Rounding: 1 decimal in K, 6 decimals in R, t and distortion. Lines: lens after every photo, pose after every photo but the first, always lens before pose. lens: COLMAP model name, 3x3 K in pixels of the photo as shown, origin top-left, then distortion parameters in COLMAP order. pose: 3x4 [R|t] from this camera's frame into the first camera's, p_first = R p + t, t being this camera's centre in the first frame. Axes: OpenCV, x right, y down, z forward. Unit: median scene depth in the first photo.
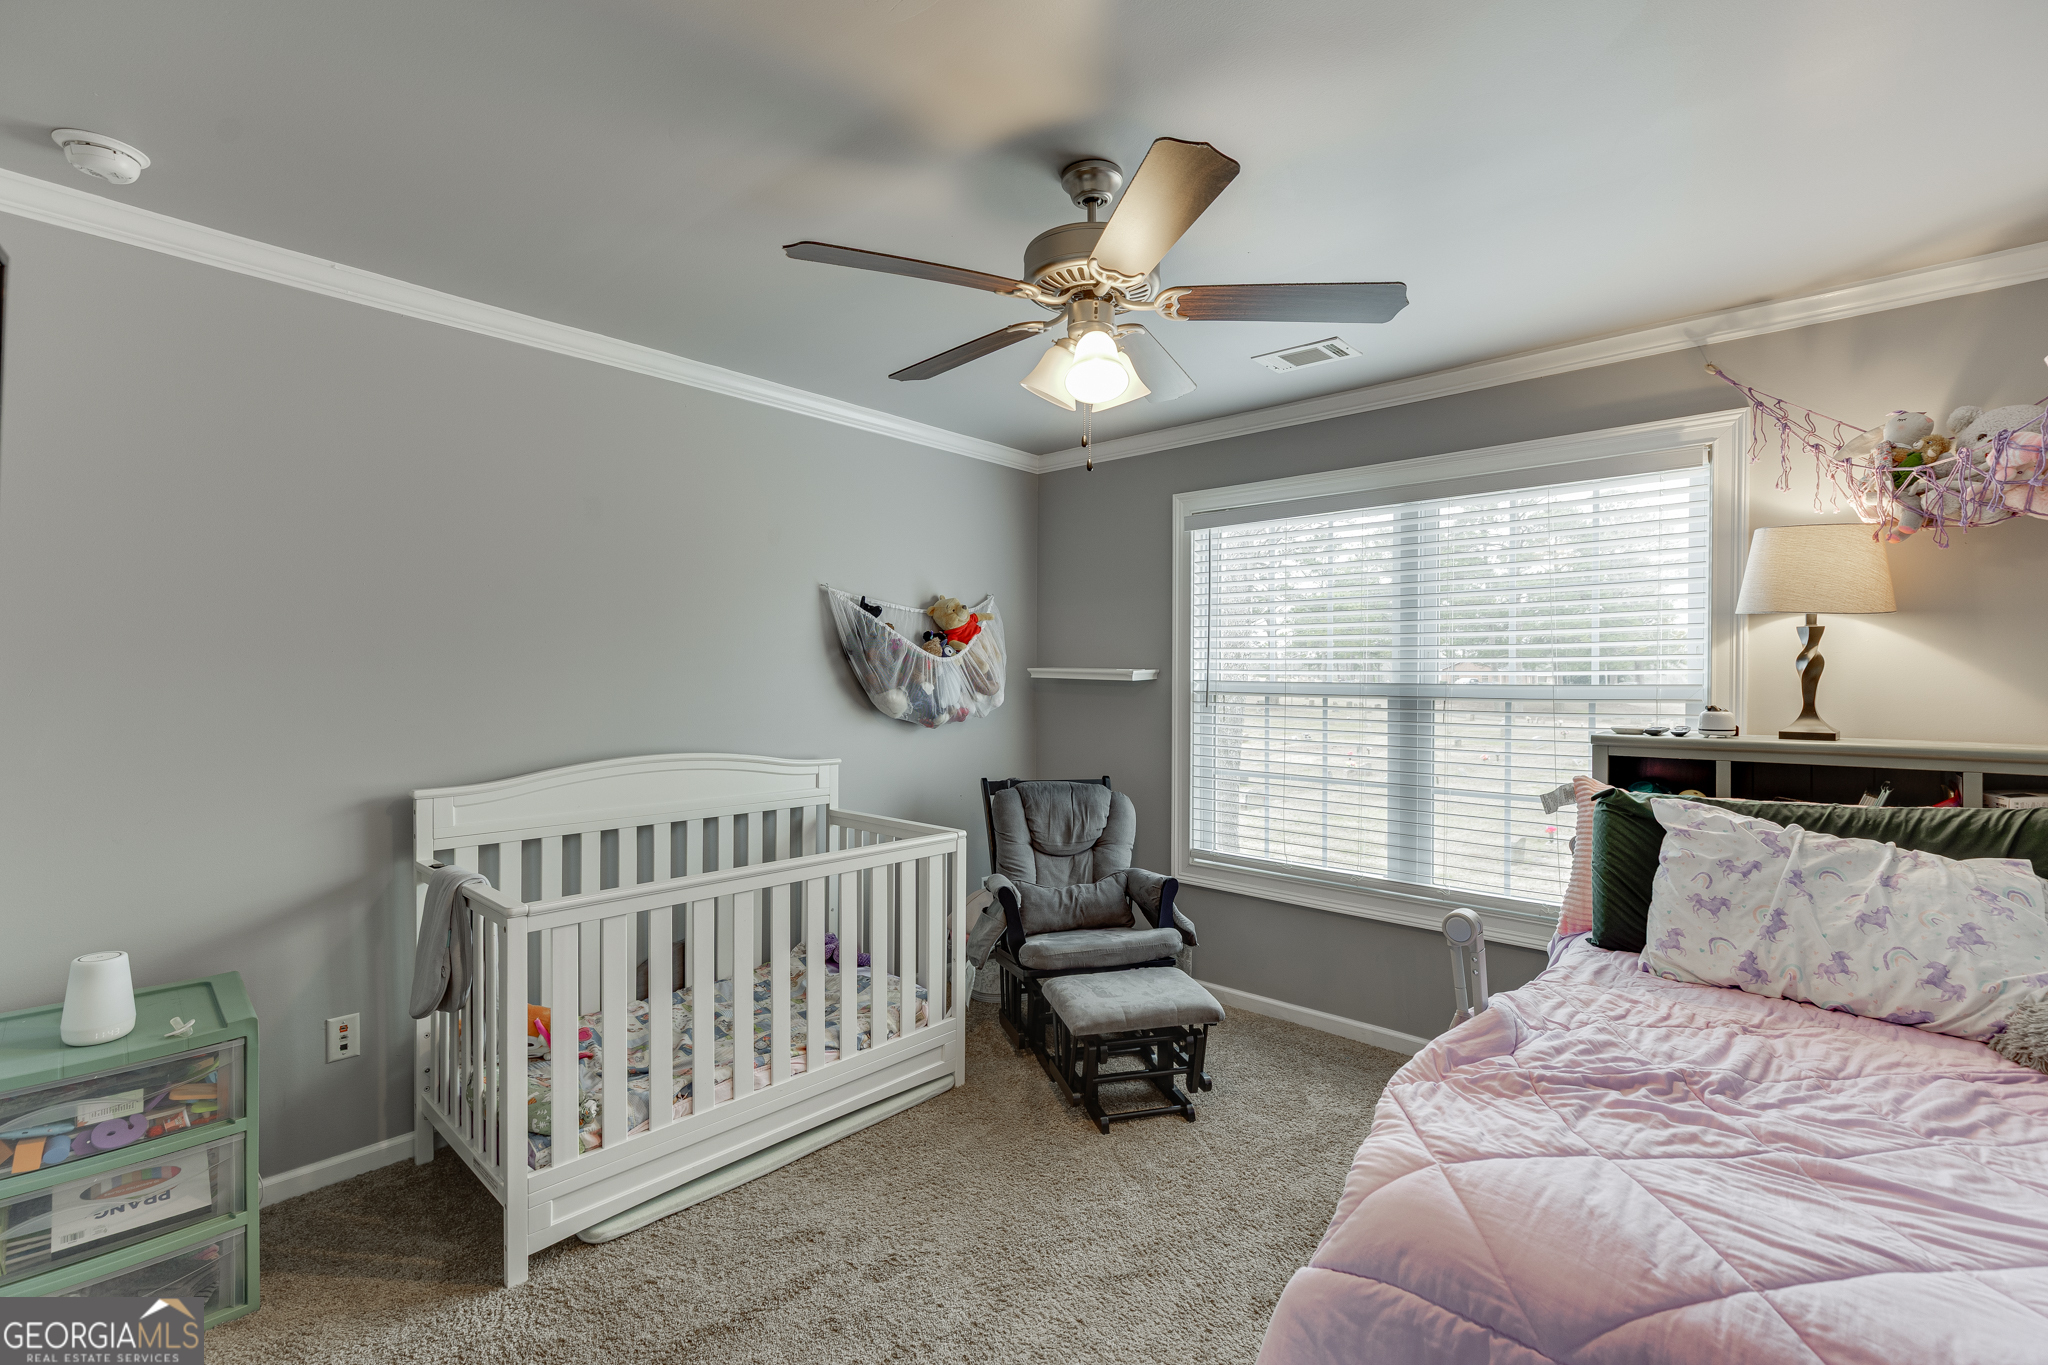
lens RADIAL K [[917.1, 0, 1030.5], [0, 917.1, 668.3], [0, 0, 1]] dist [0.001721, -0.001135]
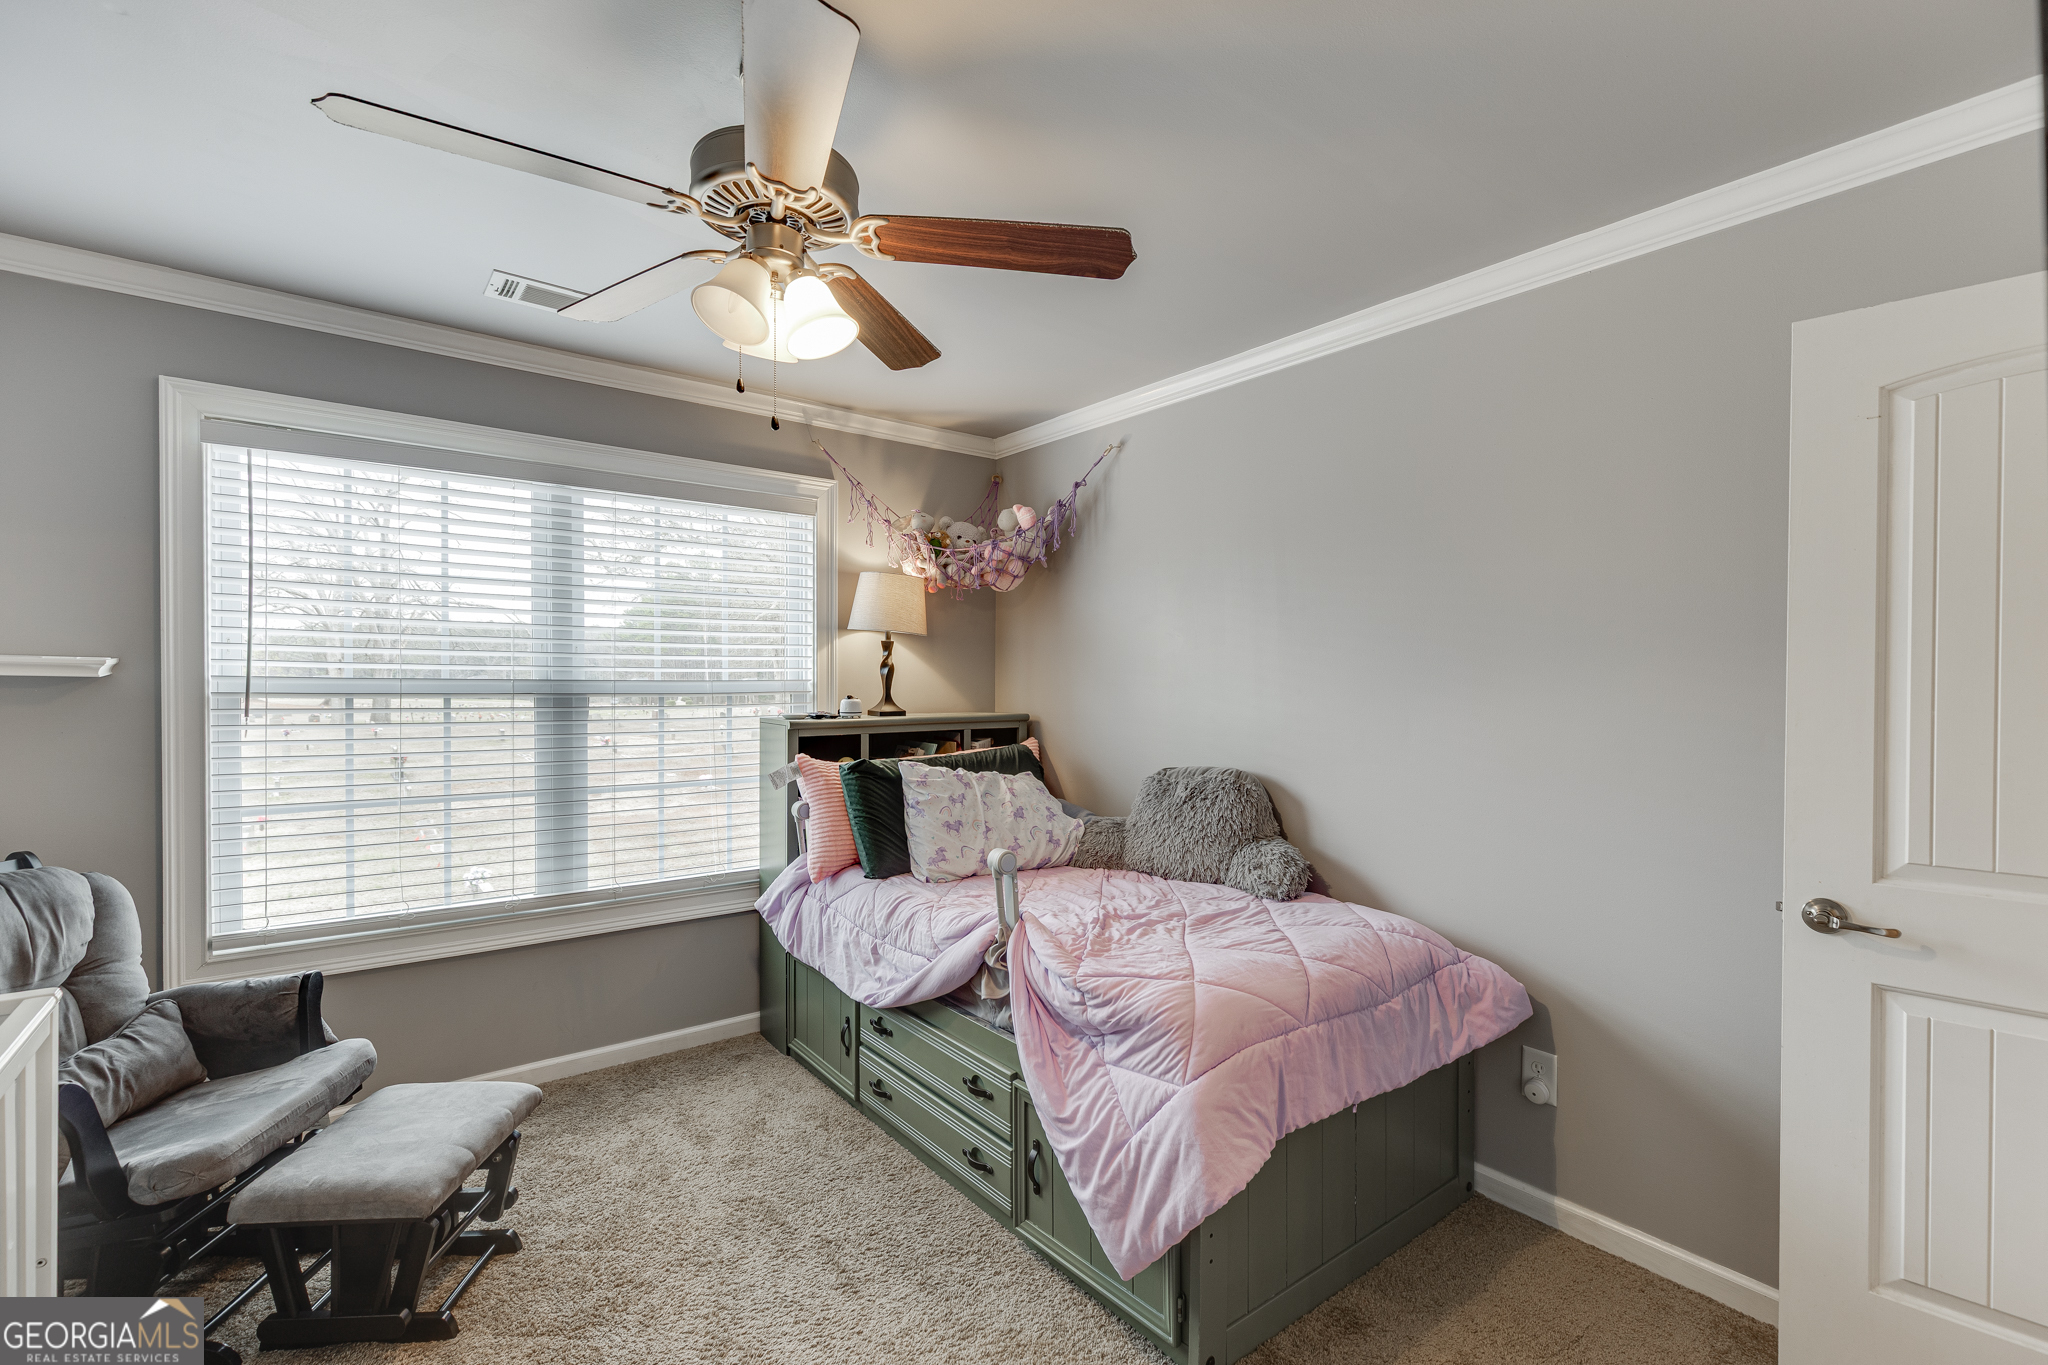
lens RADIAL K [[917.1, 0, 1026.9], [0, 917.1, 685.1], [0, 0, 1]] dist [0.001721, -0.001135]
pose [[0.150435, -0.011848, 0.988549, -0.679772], [-0.015716, 0.999773, 0.014374, 0.001432], [-0.988495, -0.017699, 0.150214, 0.611962]]
